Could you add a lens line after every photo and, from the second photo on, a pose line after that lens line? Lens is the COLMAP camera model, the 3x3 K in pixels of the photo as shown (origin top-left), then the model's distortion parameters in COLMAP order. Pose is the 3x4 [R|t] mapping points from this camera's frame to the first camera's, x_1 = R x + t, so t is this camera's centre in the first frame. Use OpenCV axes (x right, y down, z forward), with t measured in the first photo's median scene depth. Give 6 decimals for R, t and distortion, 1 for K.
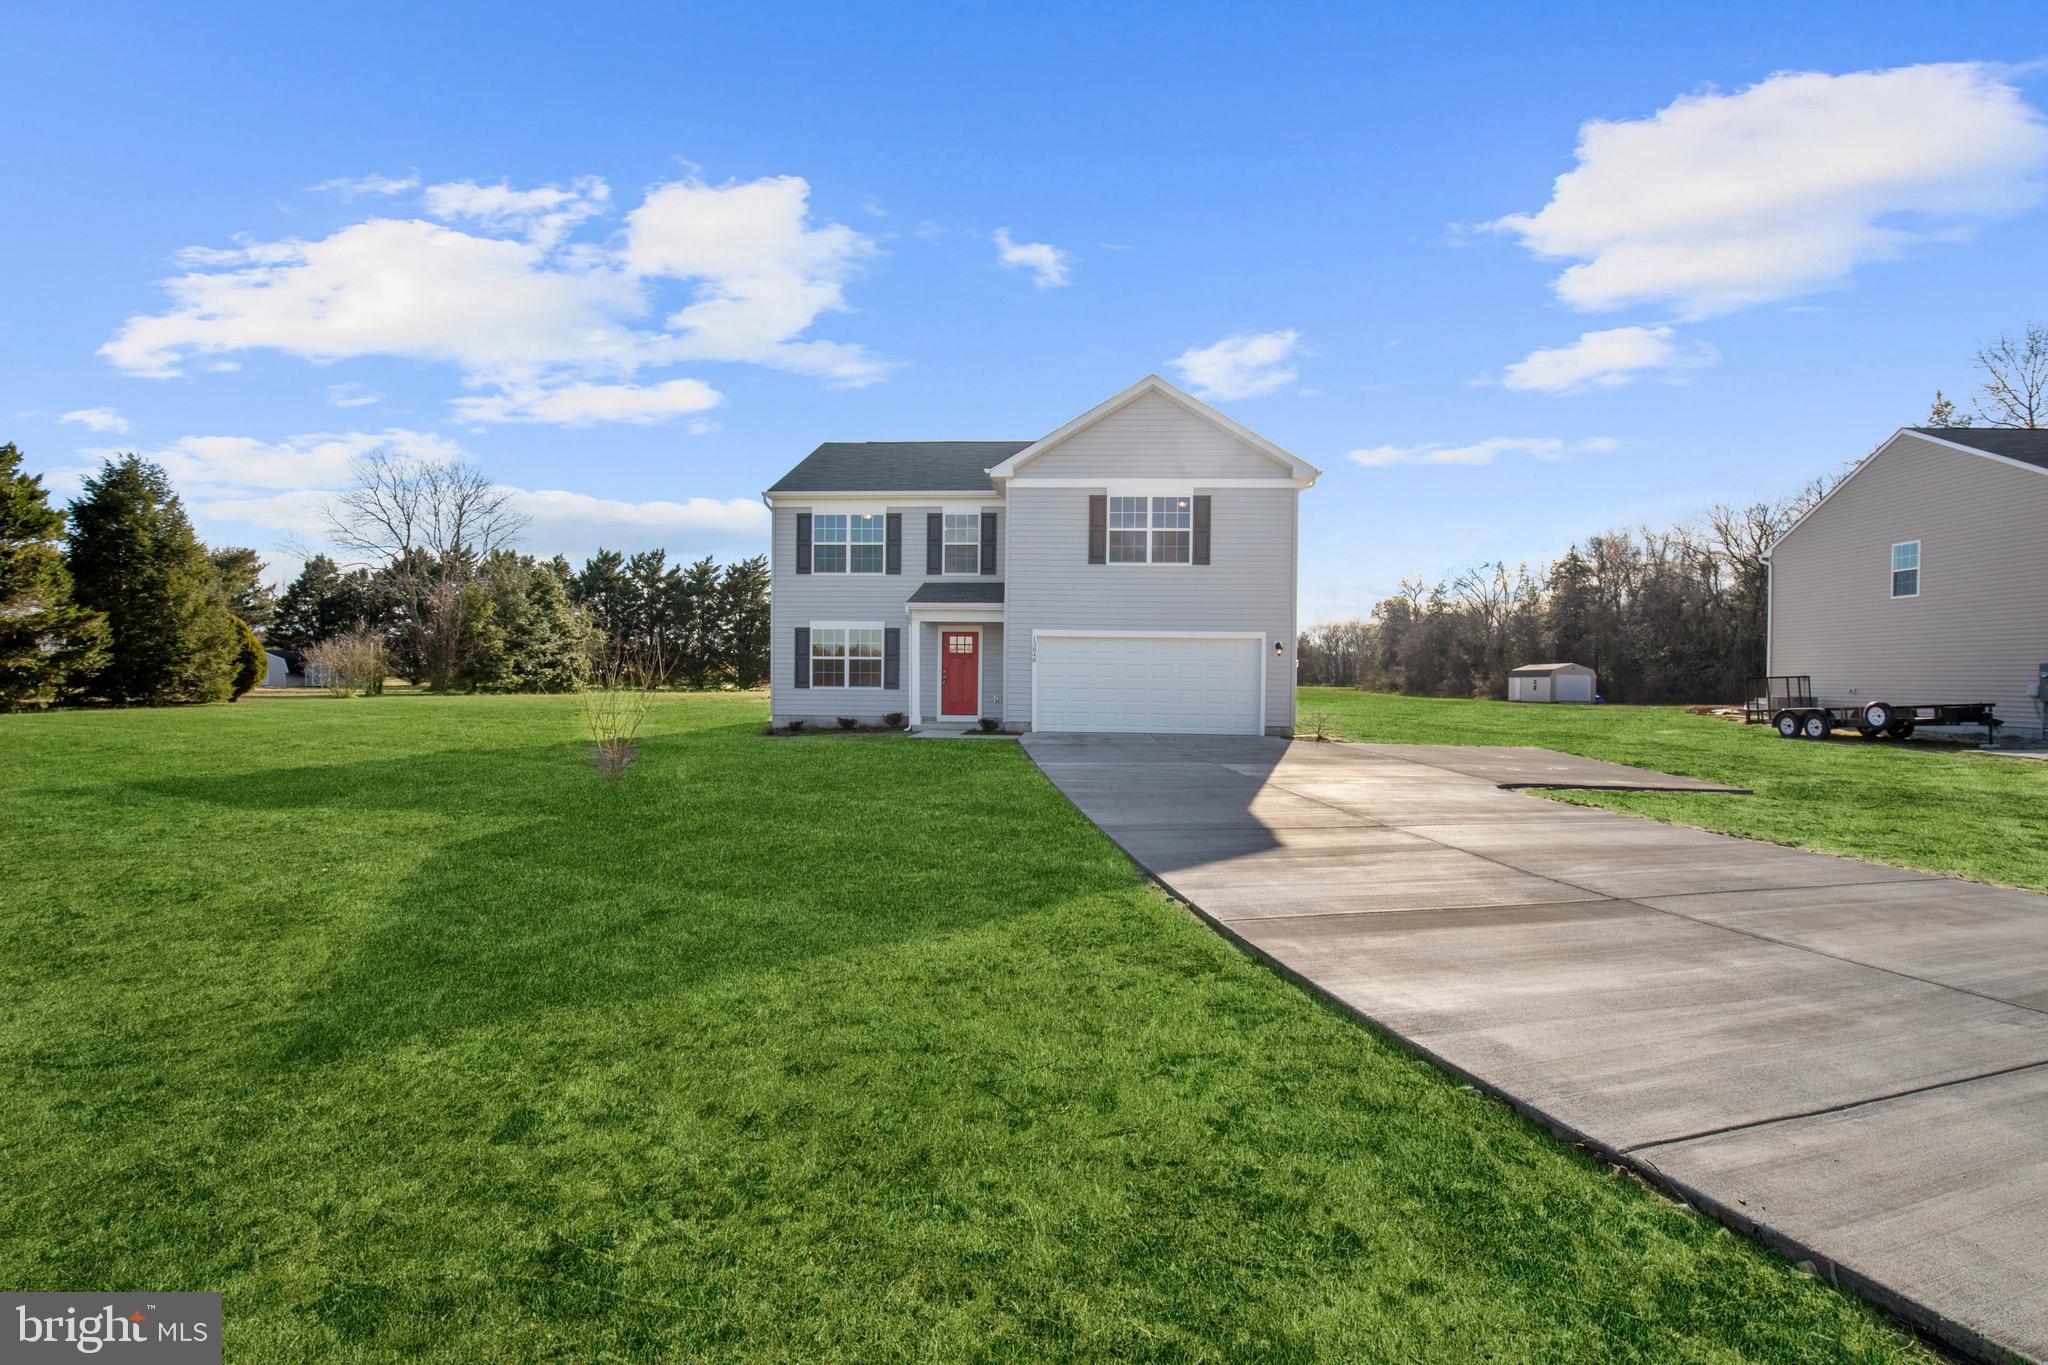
lens RADIAL K [[920.2, 0, 1019.8], [0, 920.2, 684.4], [0, 0, 1]] dist [0.000919, -0.000053]
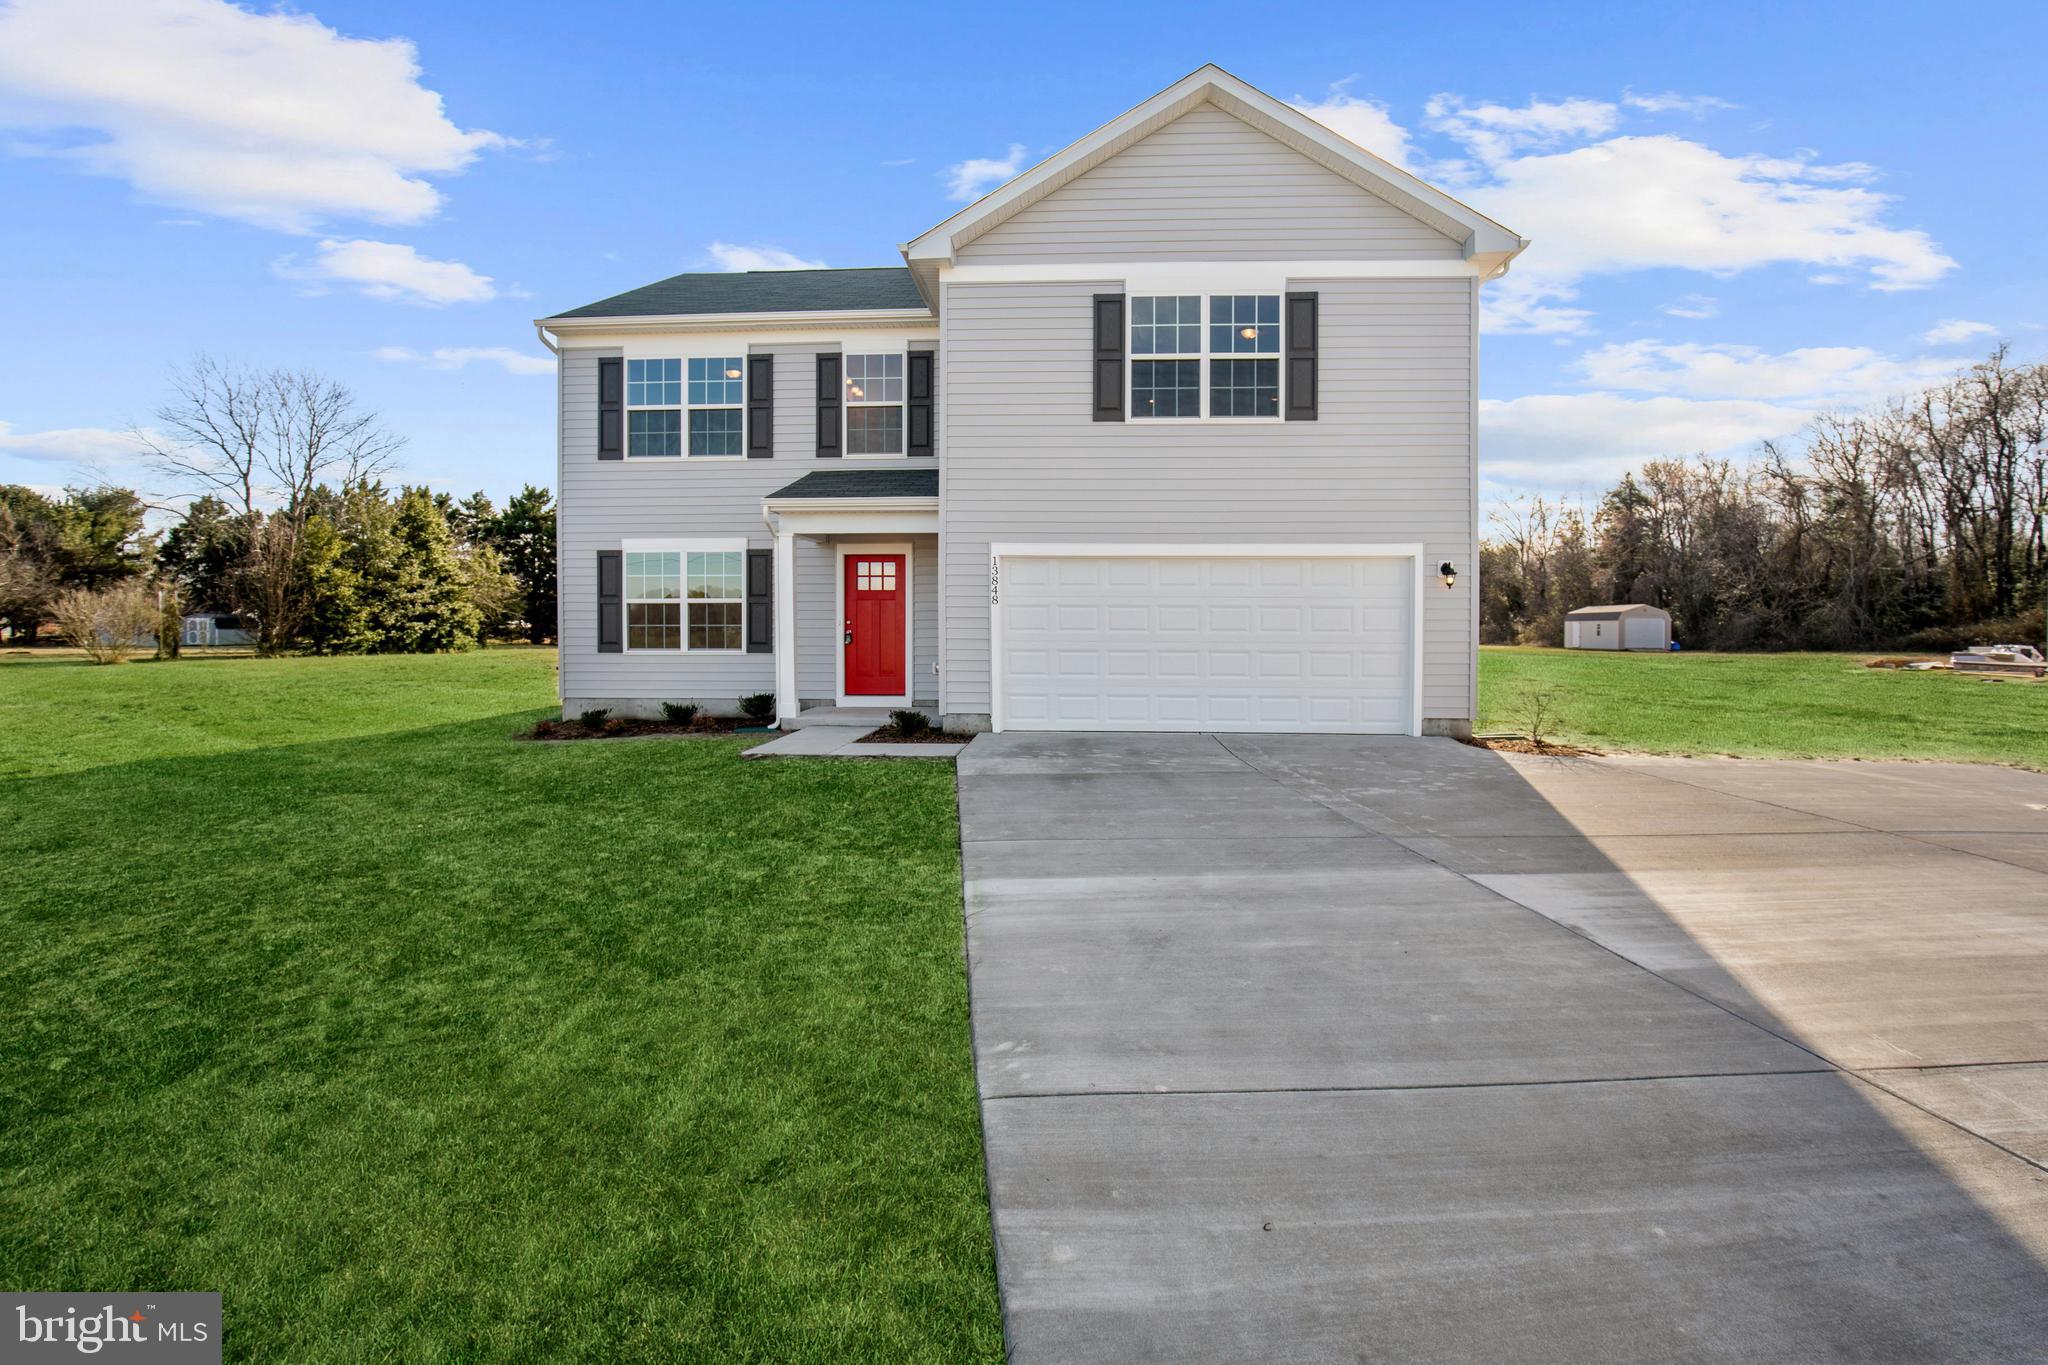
lens RADIAL K [[946.3, 0, 1024.5], [0, 946.3, 640.1], [0, 0, 1]] dist [-0.015096, -0.000089]
pose [[0.999881, -0.009825, 0.011887, 0.023439], [0.009735, 0.999924, 0.007599, -0.005870], [-0.011961, -0.007482, 0.999900, 0.390311]]
